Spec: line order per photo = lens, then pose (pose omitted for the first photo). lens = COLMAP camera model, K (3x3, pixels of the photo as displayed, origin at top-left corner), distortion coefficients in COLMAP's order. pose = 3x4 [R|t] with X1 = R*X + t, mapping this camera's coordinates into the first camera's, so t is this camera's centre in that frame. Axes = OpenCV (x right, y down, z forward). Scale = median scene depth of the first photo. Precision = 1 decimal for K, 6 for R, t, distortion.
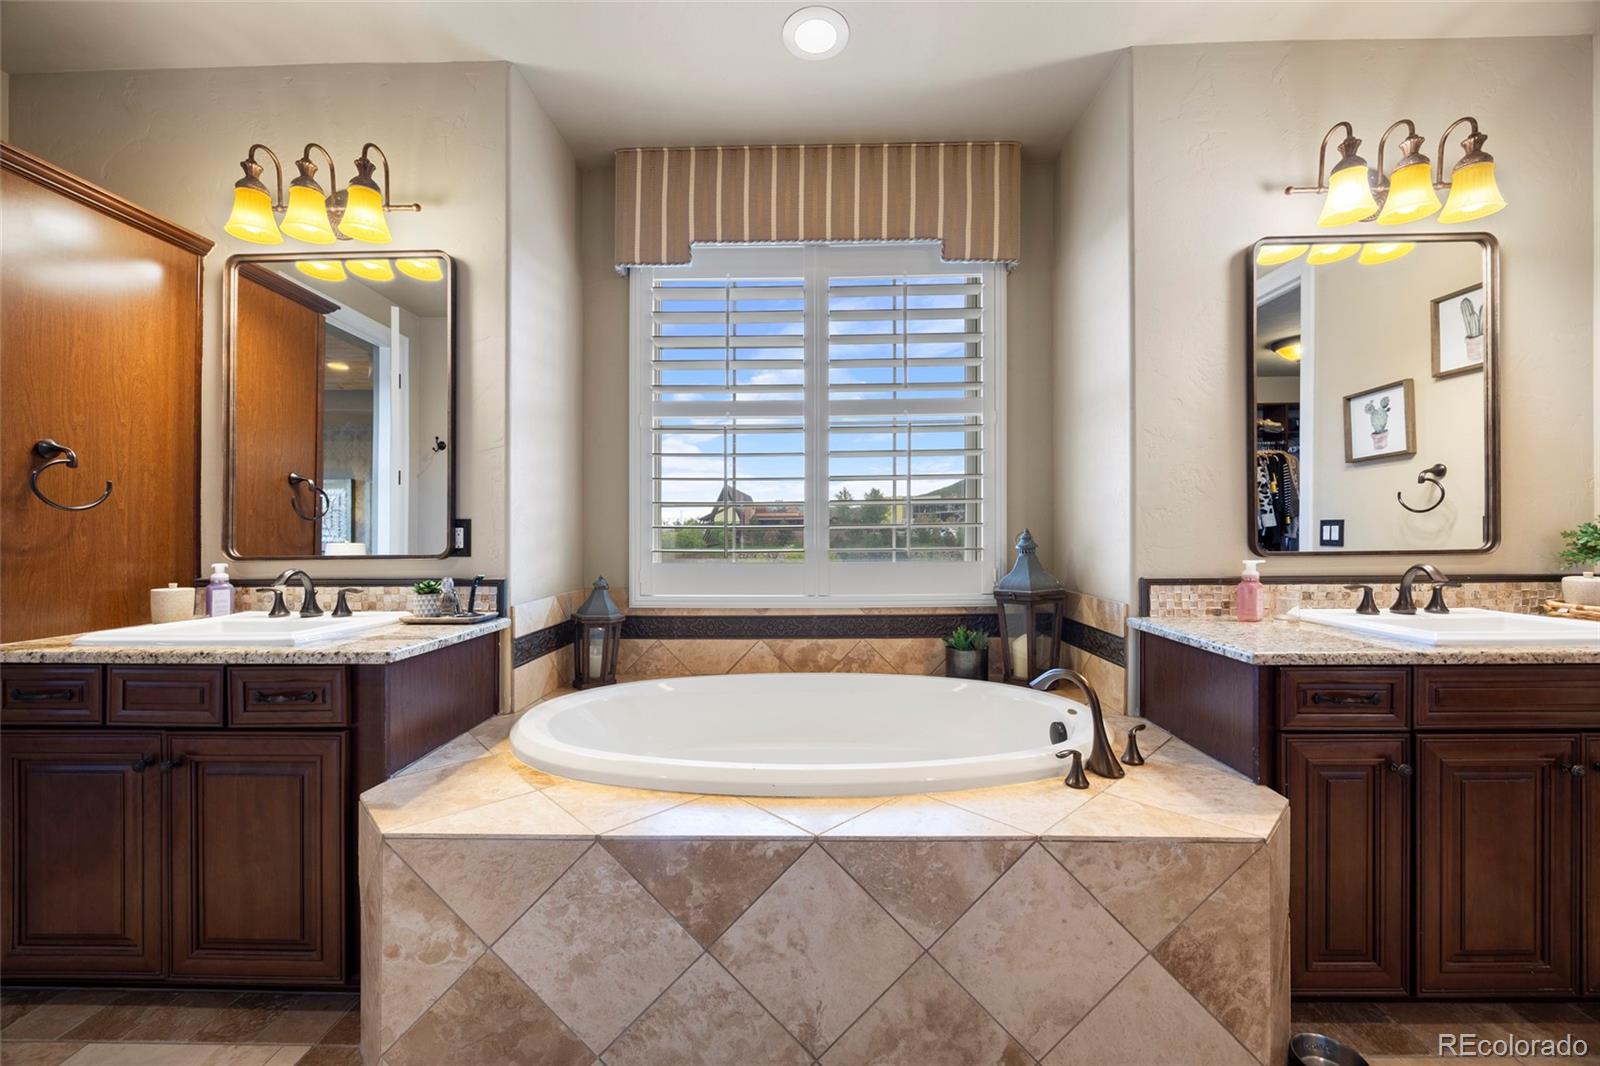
lens RADIAL K [[627.3, 0, 800.6], [0, 627.3, 533.0], [0, 0, 1]] dist [-0.003265, -0.000065]
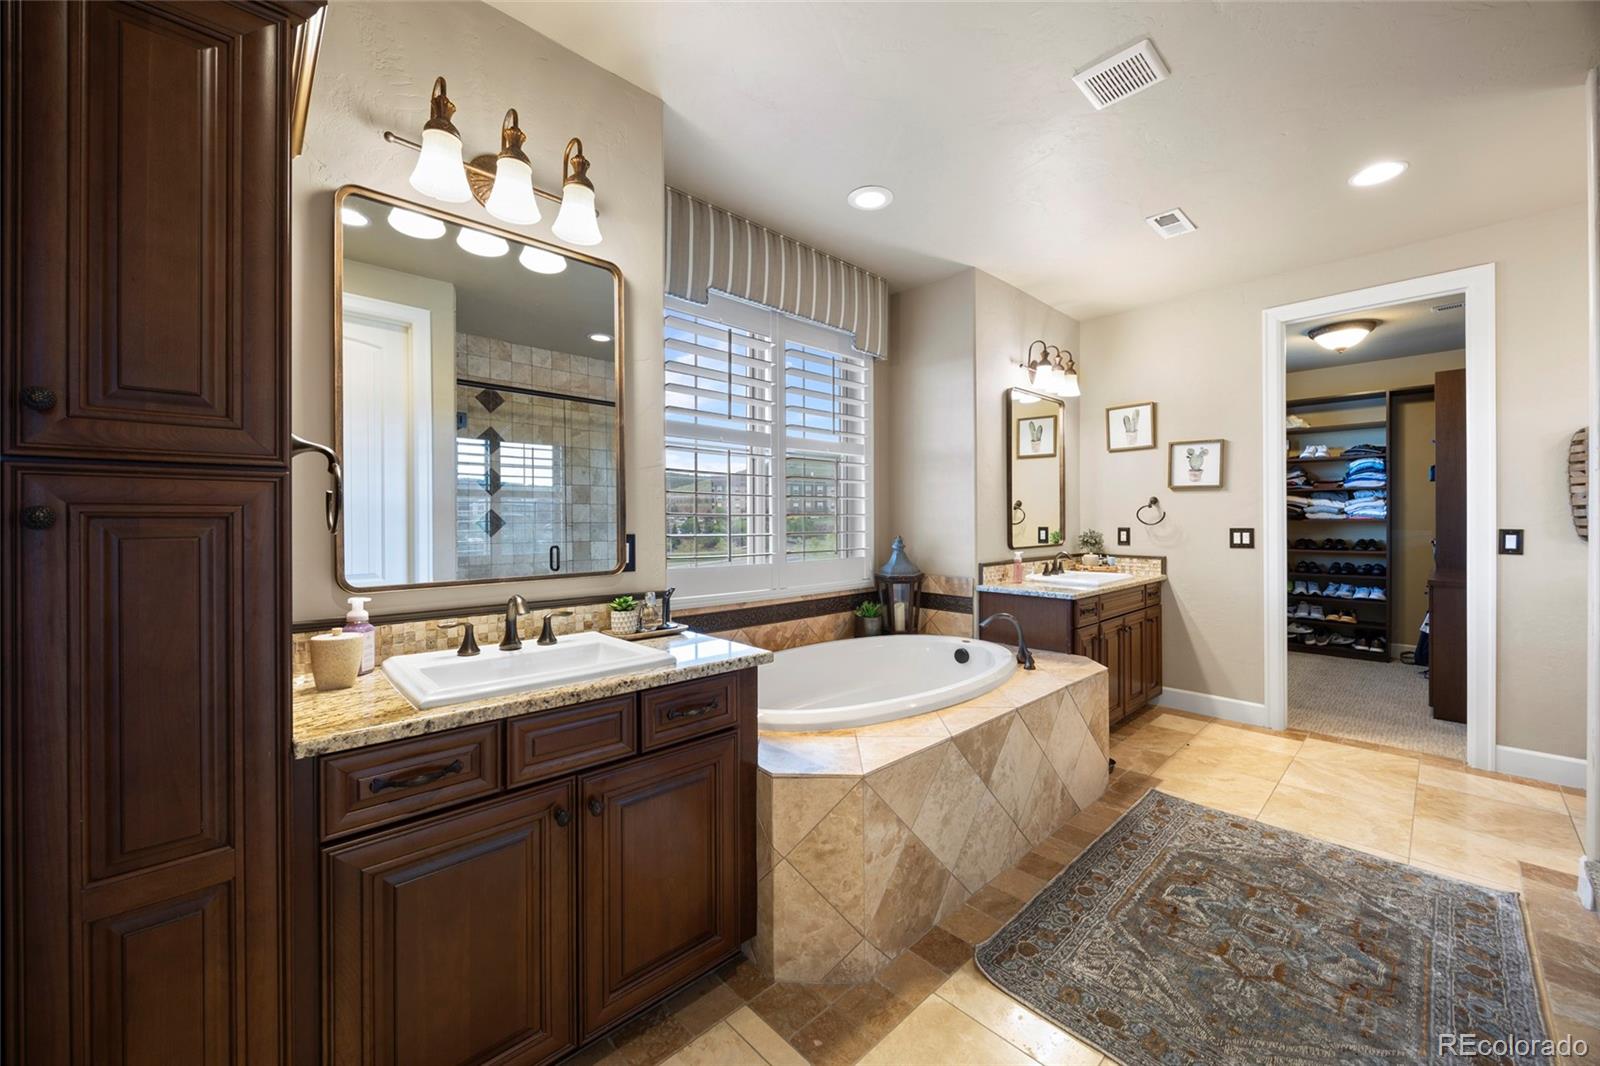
lens RADIAL K [[627.3, 0, 805.9], [0, 627.3, 527.5], [0, 0, 1]] dist [-0.003265, -0.000065]
pose [[0.697963, -0.003287, 0.716127, -1.125056], [-0.000095, 0.999989, 0.004682, -0.040136], [-0.716134, -0.003336, 0.697955, 0.093766]]
